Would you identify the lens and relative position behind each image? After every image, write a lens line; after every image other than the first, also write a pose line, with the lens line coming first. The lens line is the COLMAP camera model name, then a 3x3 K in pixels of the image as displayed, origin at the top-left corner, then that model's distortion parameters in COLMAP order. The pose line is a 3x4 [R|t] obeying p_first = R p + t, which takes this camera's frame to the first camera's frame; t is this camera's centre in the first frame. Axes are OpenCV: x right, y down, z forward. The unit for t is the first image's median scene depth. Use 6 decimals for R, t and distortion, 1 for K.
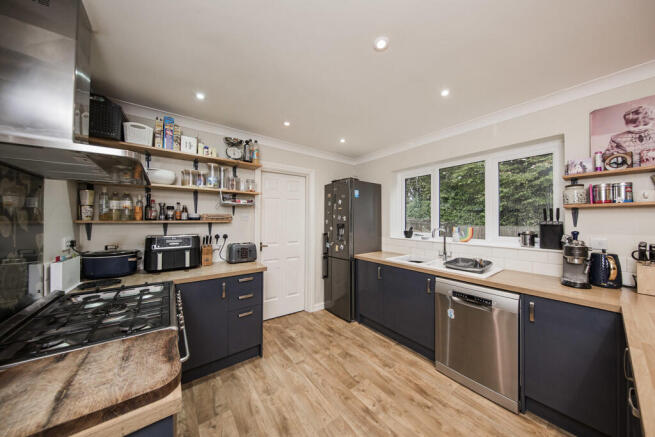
lens RADIAL K [[210.5, 0, 332.4], [0, 210.5, 216.7], [0, 0, 1]] dist [-0.002814, -0.000068]
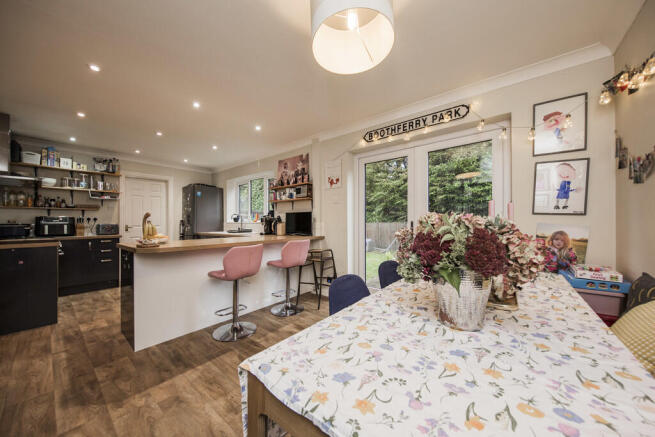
lens RADIAL K [[229.8, 0, 322.3], [0, 229.8, 219.3], [0, 0, 1]] dist [0.000903, 0.000108]
pose [[0.973791, -0.004430, 0.227403, 0.892139], [0.003510, 0.999984, 0.004450, 0.109073], [-0.227419, -0.003535, 0.973791, -1.259895]]
